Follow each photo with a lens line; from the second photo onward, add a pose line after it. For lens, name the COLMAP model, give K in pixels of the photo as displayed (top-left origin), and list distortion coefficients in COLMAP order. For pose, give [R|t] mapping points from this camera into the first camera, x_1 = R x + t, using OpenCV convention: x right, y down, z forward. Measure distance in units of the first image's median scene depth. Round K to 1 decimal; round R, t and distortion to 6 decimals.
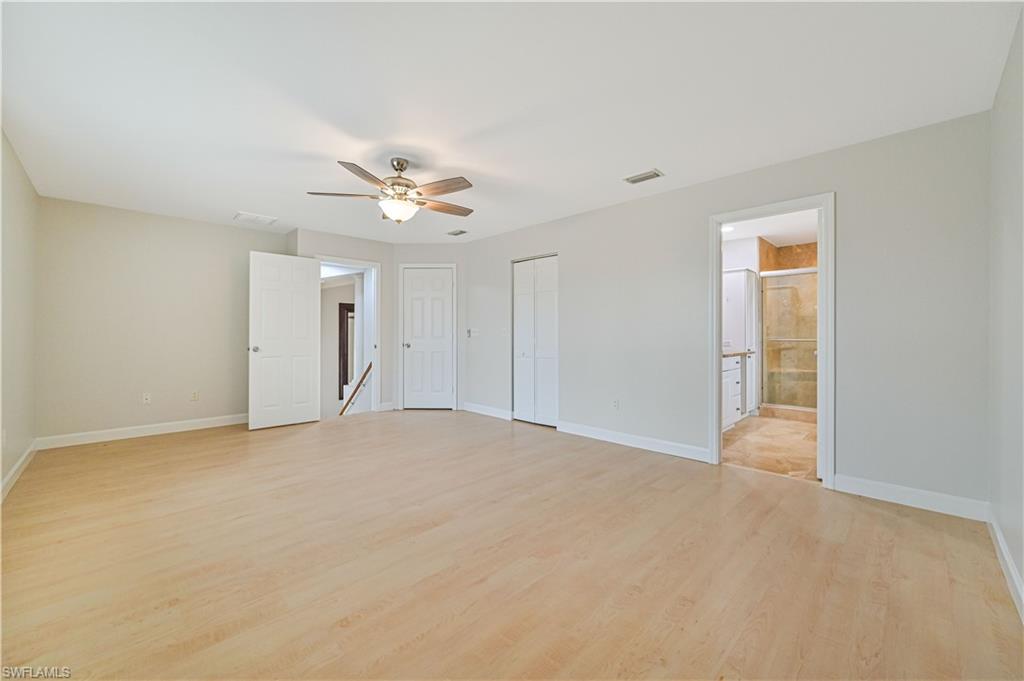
lens RADIAL K [[404.1, 0, 509.1], [0, 404.1, 338.2], [0, 0, 1]] dist [0.001164, 0.000453]
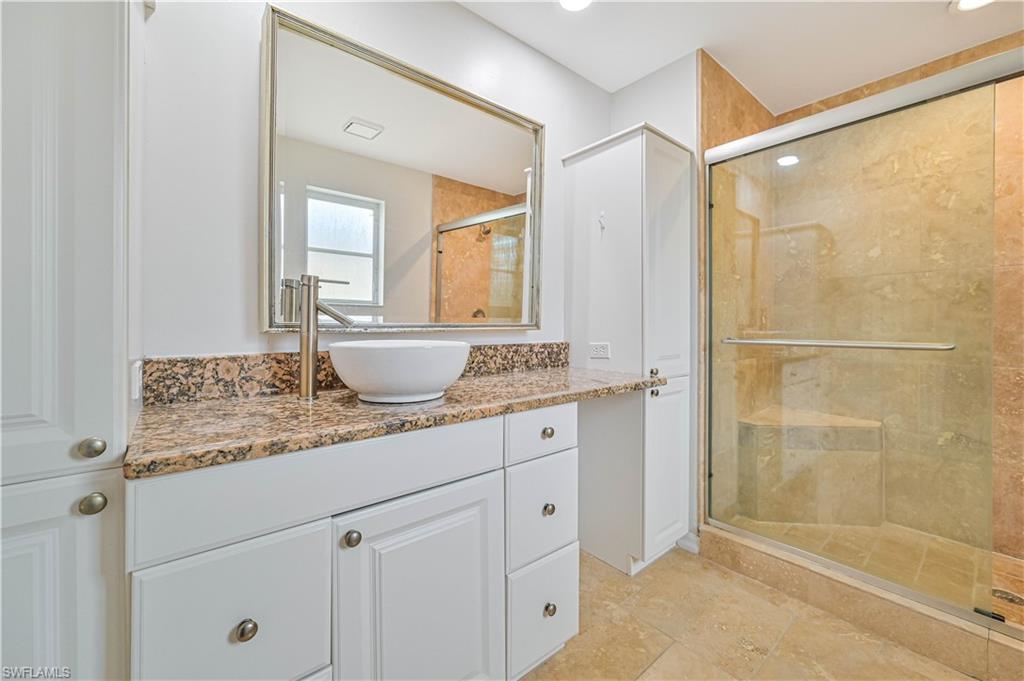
lens RADIAL K [[404.1, 0, 514.7], [0, 404.1, 333.8], [0, 0, 1]] dist [0.001164, 0.000453]
pose [[0.996825, -0.003767, -0.079540, 0.462433], [0.004504, 0.999949, 0.009089, -0.005500], [0.079502, -0.009418, 0.996790, 0.605112]]
